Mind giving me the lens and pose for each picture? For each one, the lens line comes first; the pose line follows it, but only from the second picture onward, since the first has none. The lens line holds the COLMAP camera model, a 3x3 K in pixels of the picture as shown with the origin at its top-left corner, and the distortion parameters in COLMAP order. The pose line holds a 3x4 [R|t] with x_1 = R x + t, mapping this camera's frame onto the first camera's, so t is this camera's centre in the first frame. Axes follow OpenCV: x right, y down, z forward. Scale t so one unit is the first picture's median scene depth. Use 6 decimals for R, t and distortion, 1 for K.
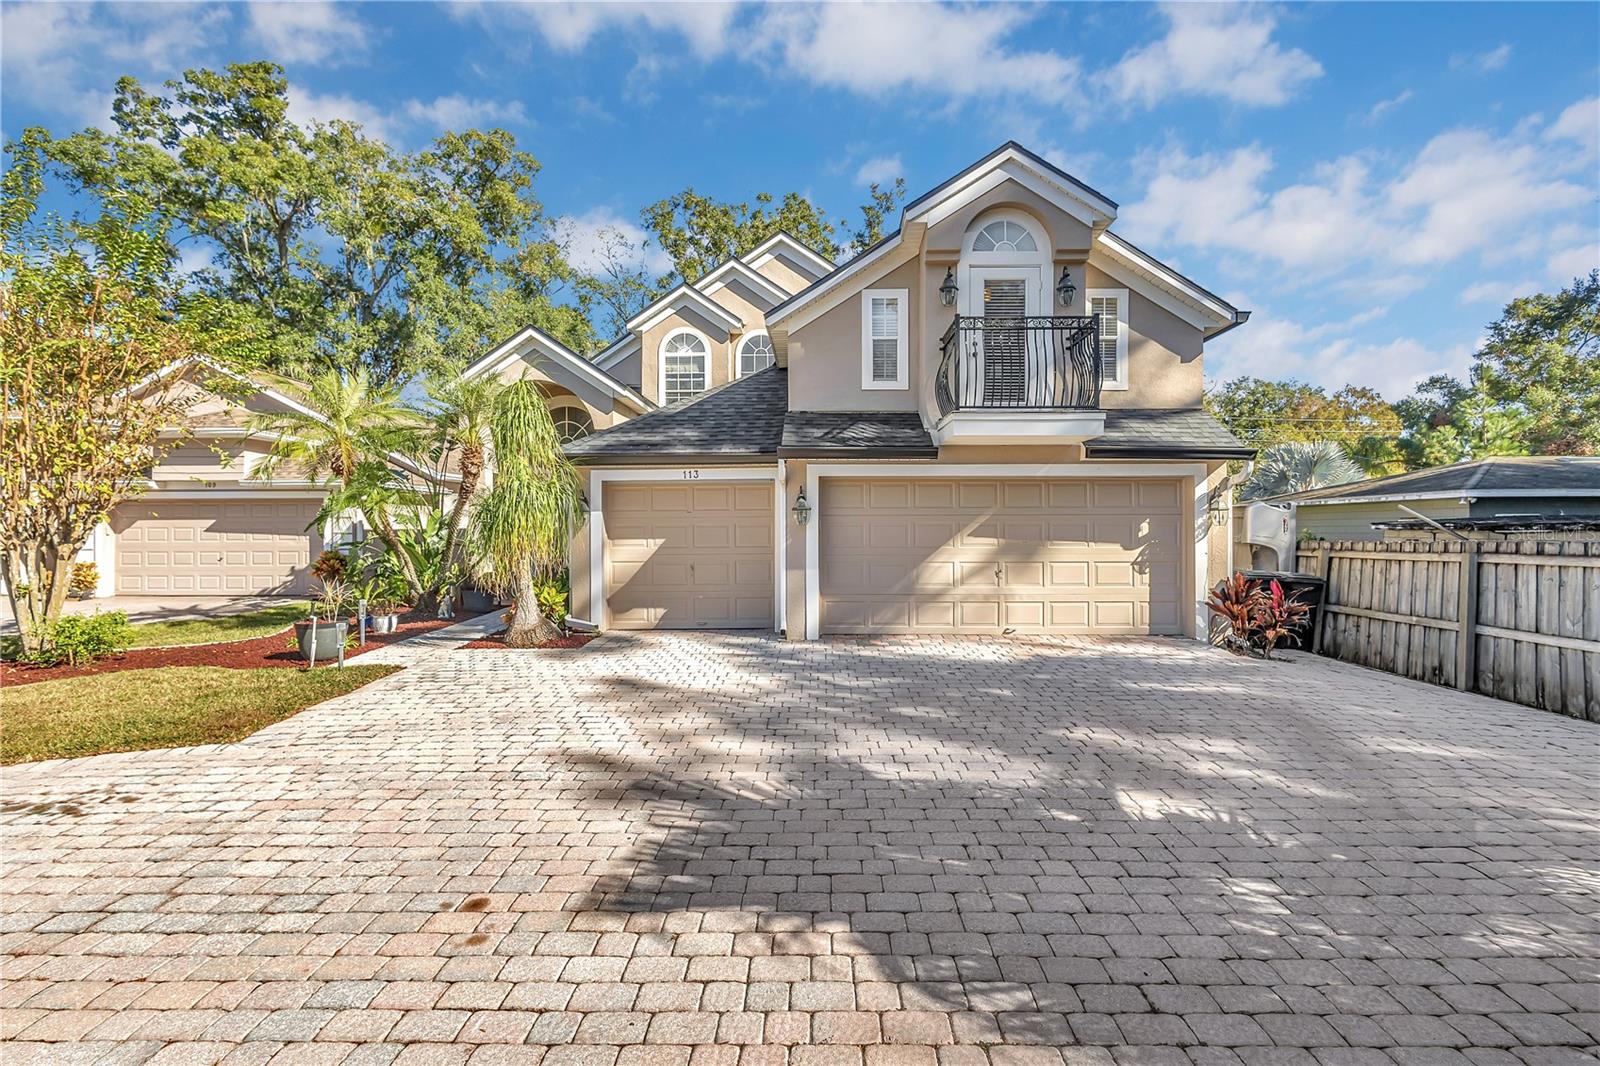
lens RADIAL K [[739.3, 0, 789.4], [0, 739.3, 529.0], [0, 0, 1]] dist [0.006309, -0.001631]
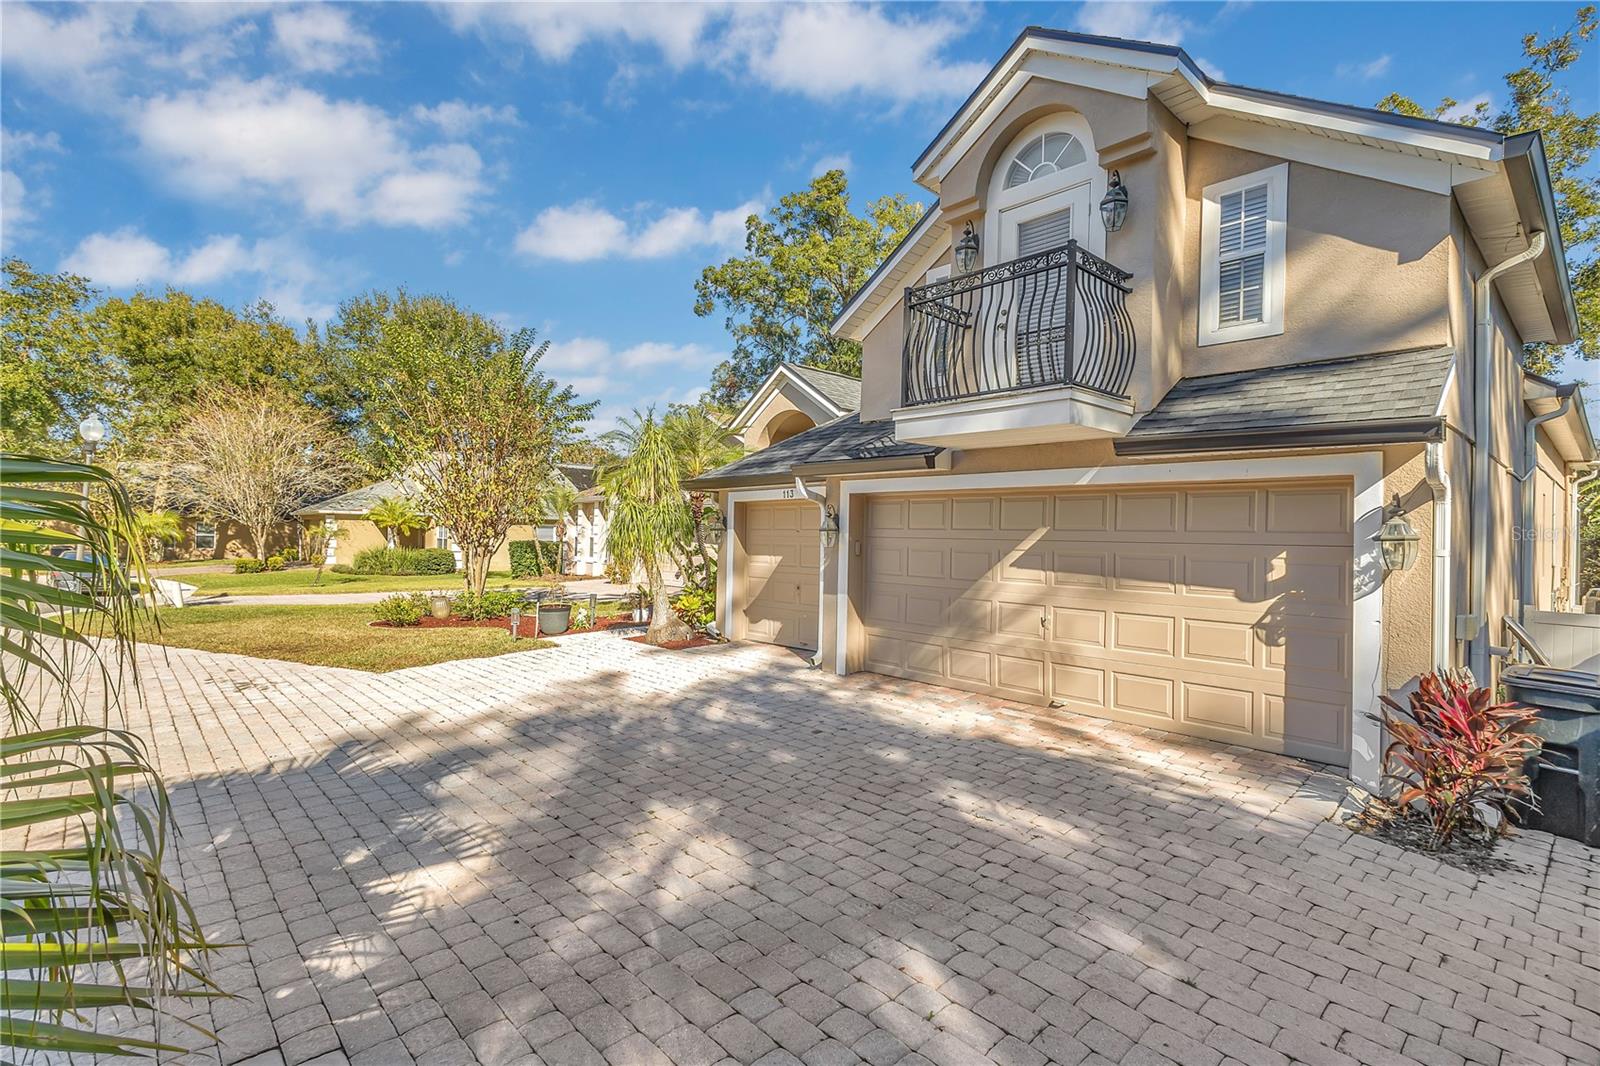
lens RADIAL K [[739.3, 0, 790.2], [0, 739.3, 531.9], [0, 0, 1]] dist [0.006309, -0.001631]
pose [[0.693019, 0.011725, -0.720824, 0.640948], [-0.021336, 0.999763, -0.004251, -0.018826], [0.720604, 0.018325, 0.693105, 0.321867]]
